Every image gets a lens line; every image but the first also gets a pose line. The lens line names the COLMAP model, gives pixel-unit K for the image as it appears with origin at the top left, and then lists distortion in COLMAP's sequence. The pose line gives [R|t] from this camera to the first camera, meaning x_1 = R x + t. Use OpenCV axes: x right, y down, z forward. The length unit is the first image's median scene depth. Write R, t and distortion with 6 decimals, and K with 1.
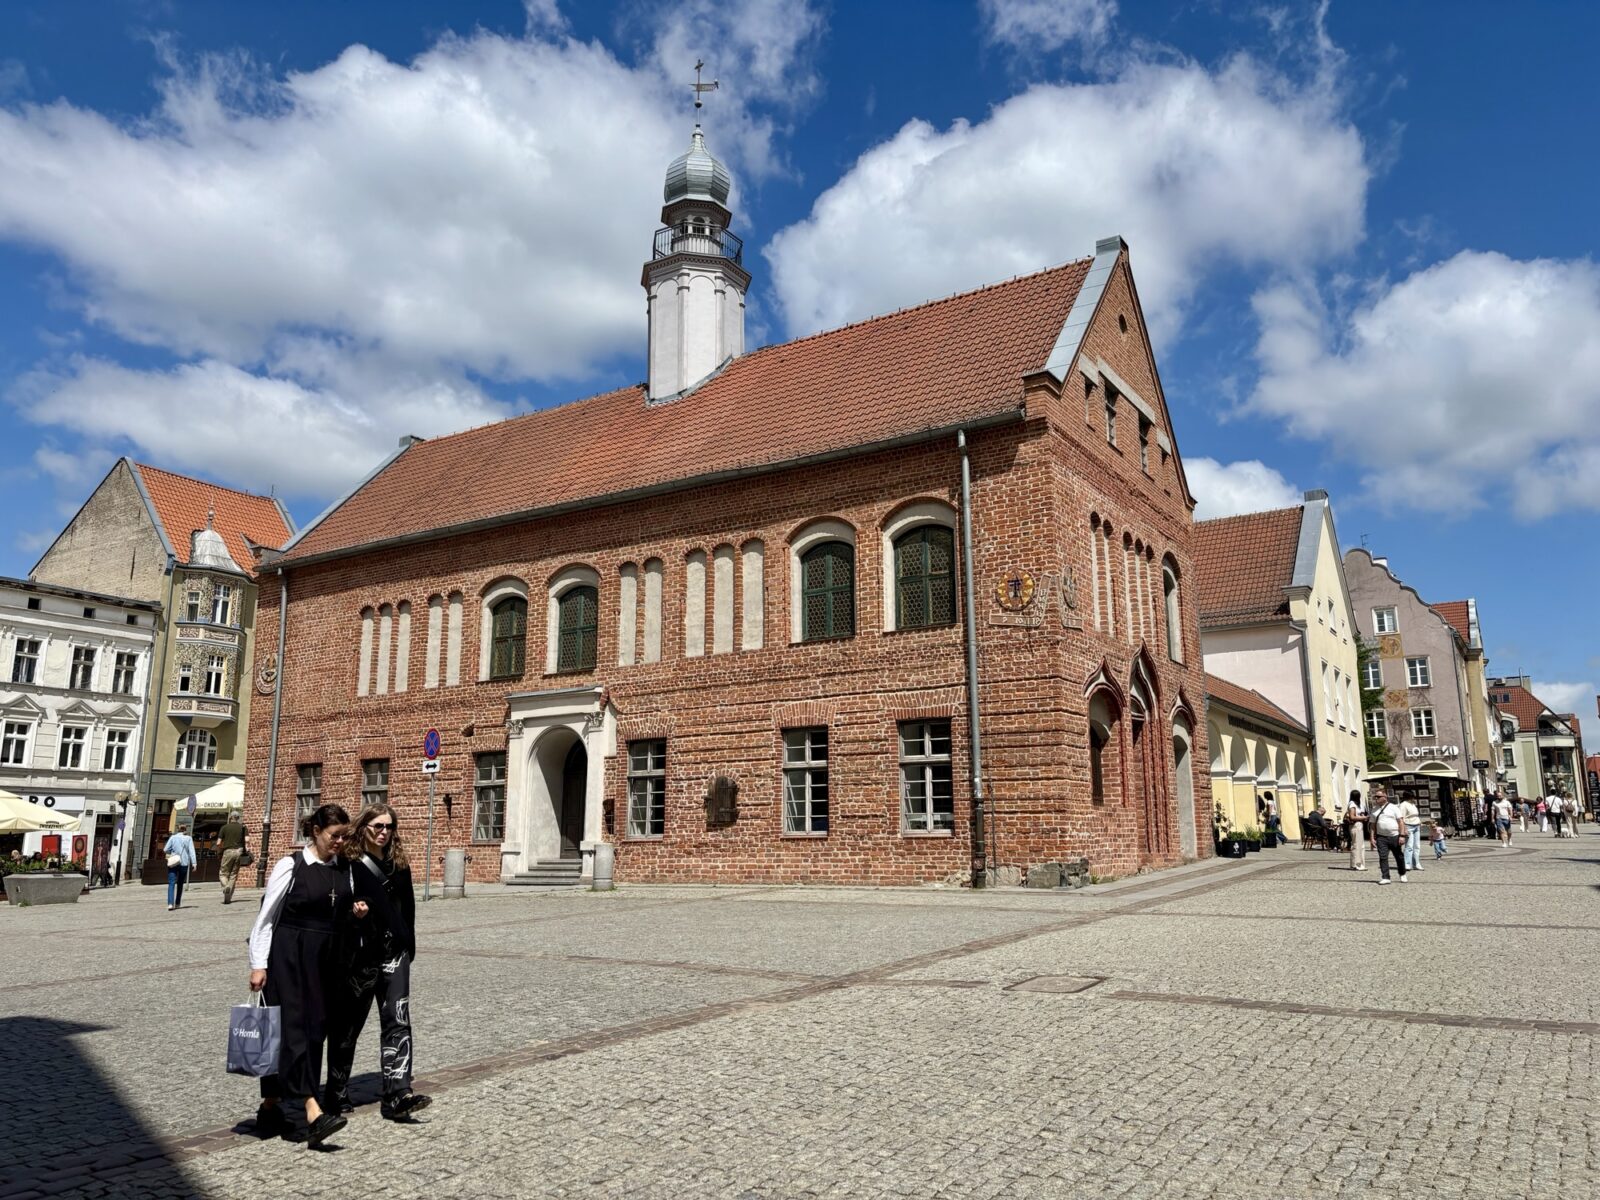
lens RADIAL K [[1213.8, 0, 795.6], [0, 1213.8, 596.9], [0, 0, 1]] dist [0.001744, 0.000163]
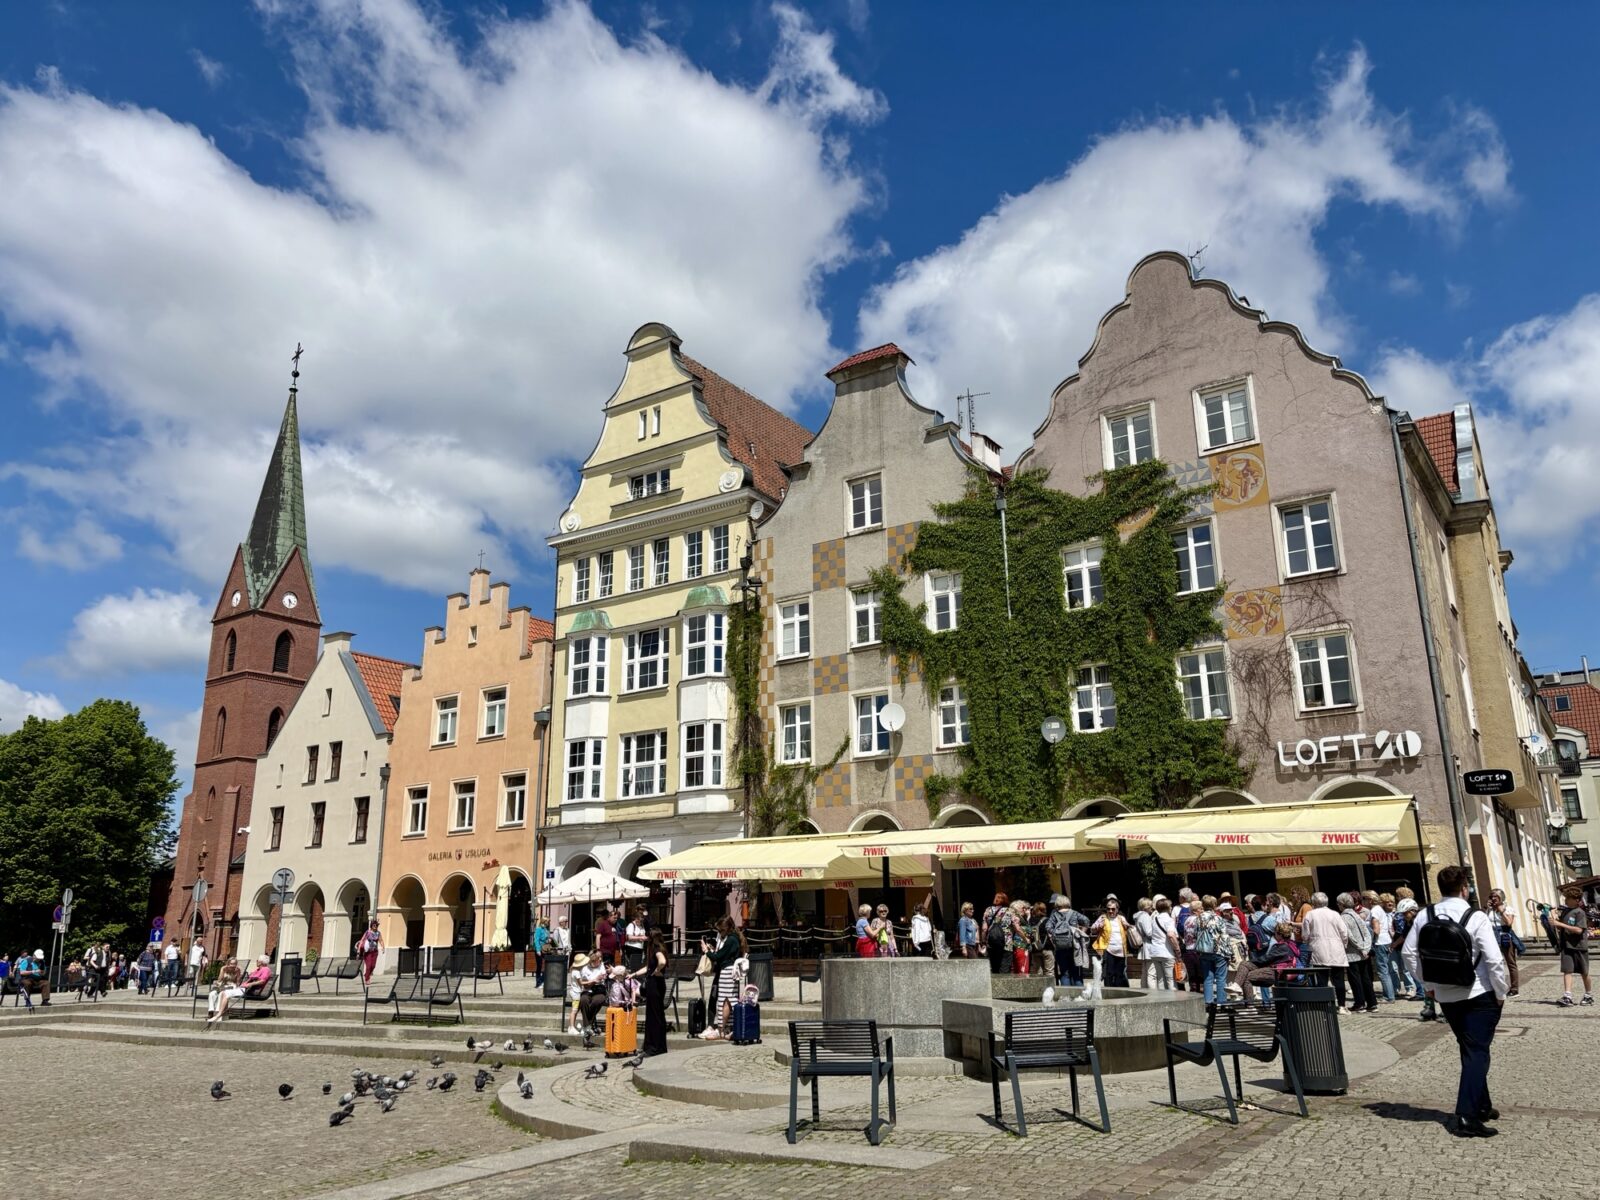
lens RADIAL K [[1213.8, 0, 804.5], [0, 1213.8, 601.7], [0, 0, 1]] dist [0.001744, 0.000163]
pose [[0.999509, -0.016000, -0.026936, 0.368610], [0.014329, 0.998027, -0.061129, 0.101559], [0.027861, 0.060713, 0.997766, 0.627976]]
